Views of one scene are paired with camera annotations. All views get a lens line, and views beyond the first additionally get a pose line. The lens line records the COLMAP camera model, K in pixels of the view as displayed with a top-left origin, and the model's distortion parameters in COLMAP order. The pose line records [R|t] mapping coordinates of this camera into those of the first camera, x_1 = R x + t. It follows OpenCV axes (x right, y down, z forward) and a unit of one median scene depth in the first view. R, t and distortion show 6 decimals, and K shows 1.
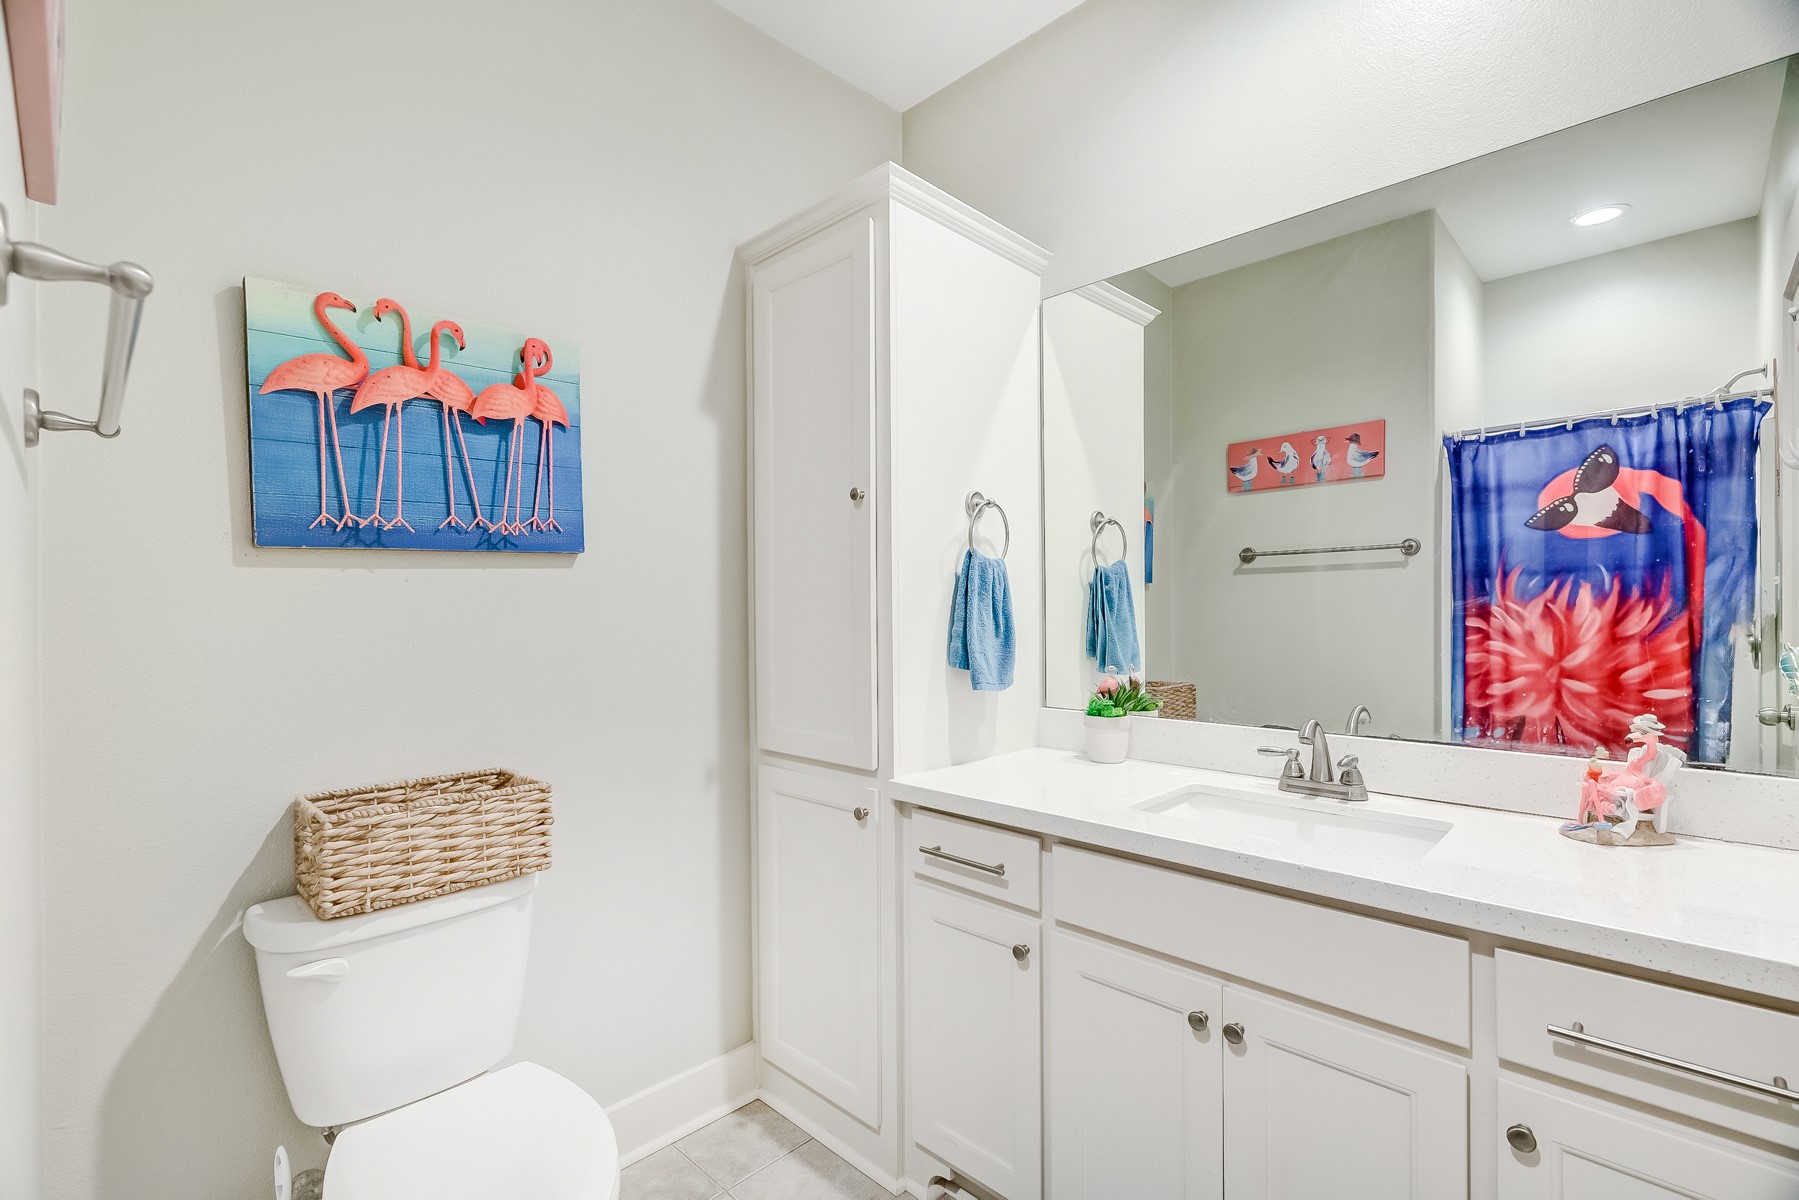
lens RADIAL K [[807.7, 0, 899.5], [0, 807.7, 600.0], [0, 0, 1]] dist [0.008008, -0.005856]
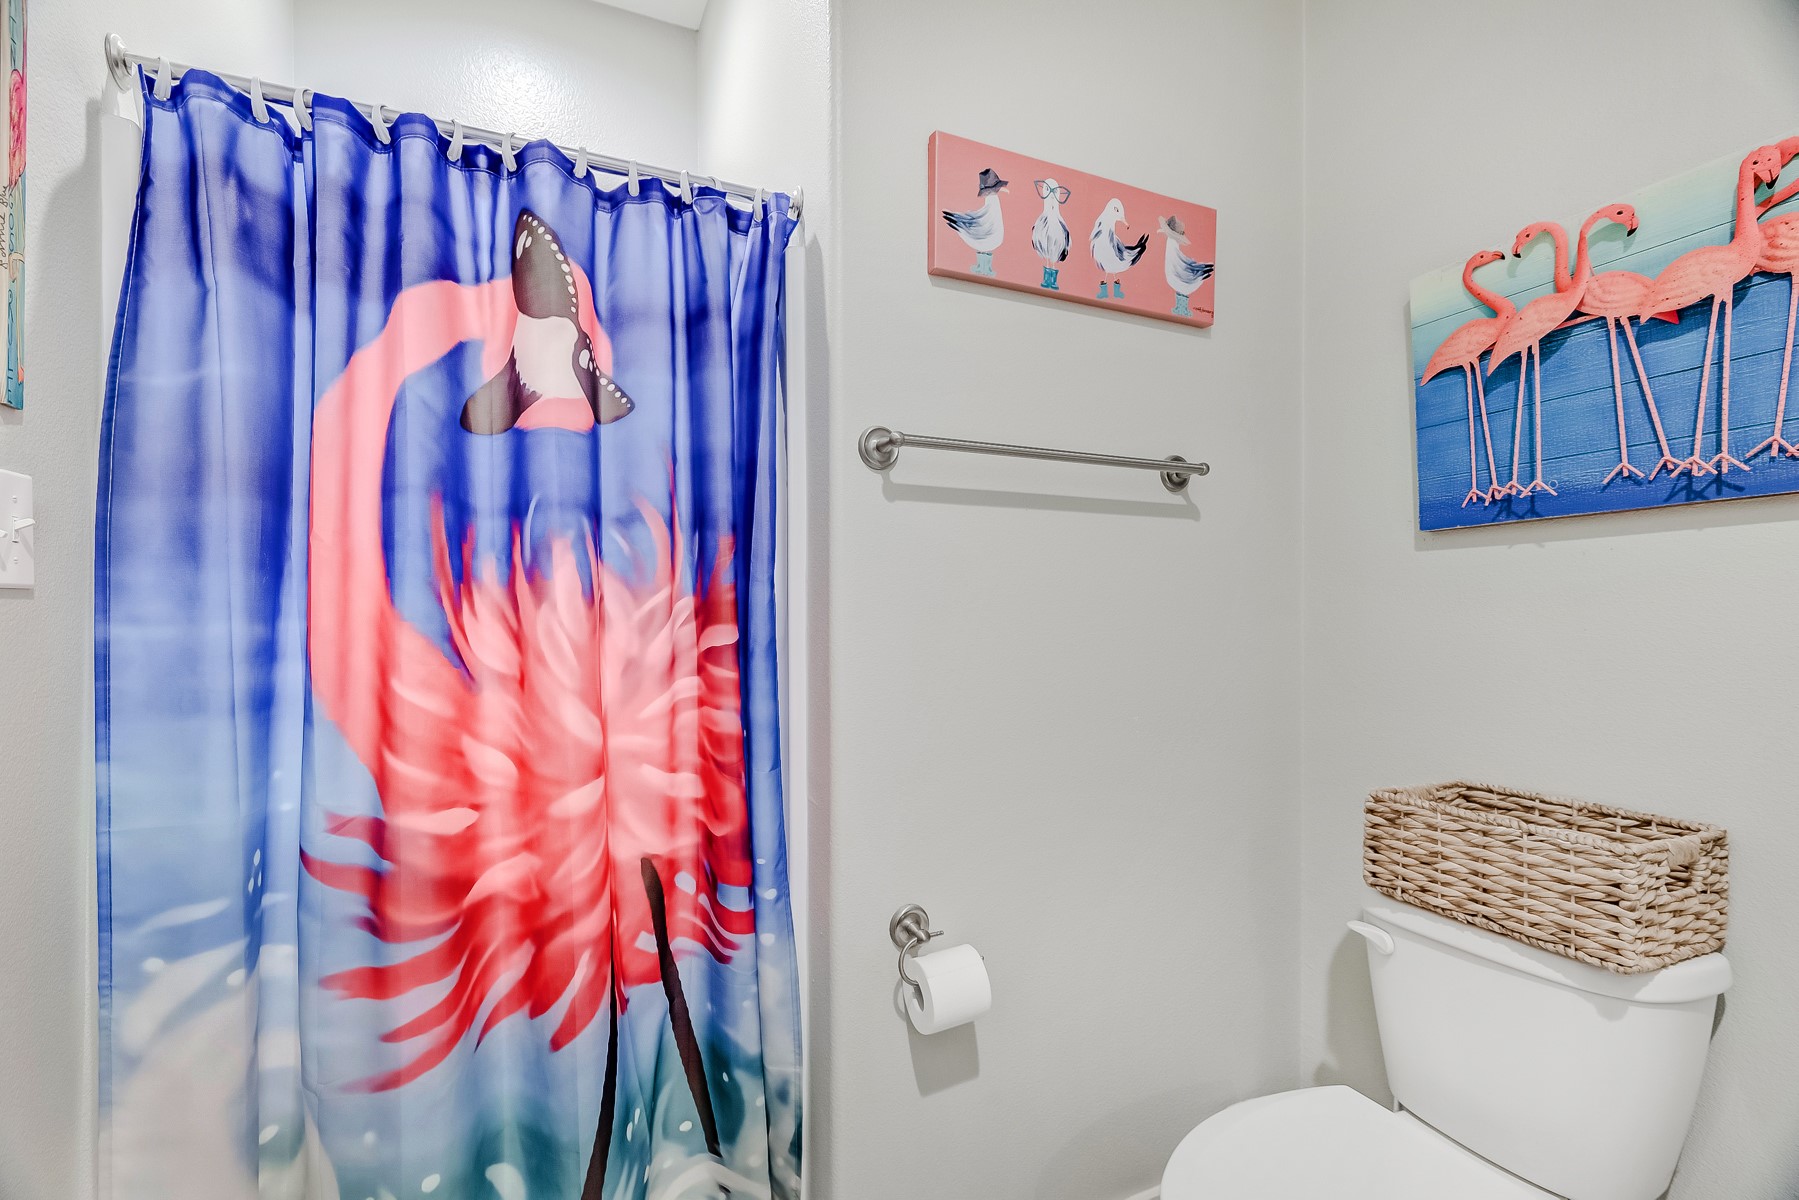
lens RADIAL K [[807.7, 0, 899.5], [0, 807.7, 600.0], [0, 0, 1]] dist [0.008008, -0.005856]
pose [[-0.340803, 0.003307, -0.940129, 0.410732], [0.010474, 0.999945, -0.000280, 0.016434], [0.940077, -0.009943, -0.340819, 0.684145]]
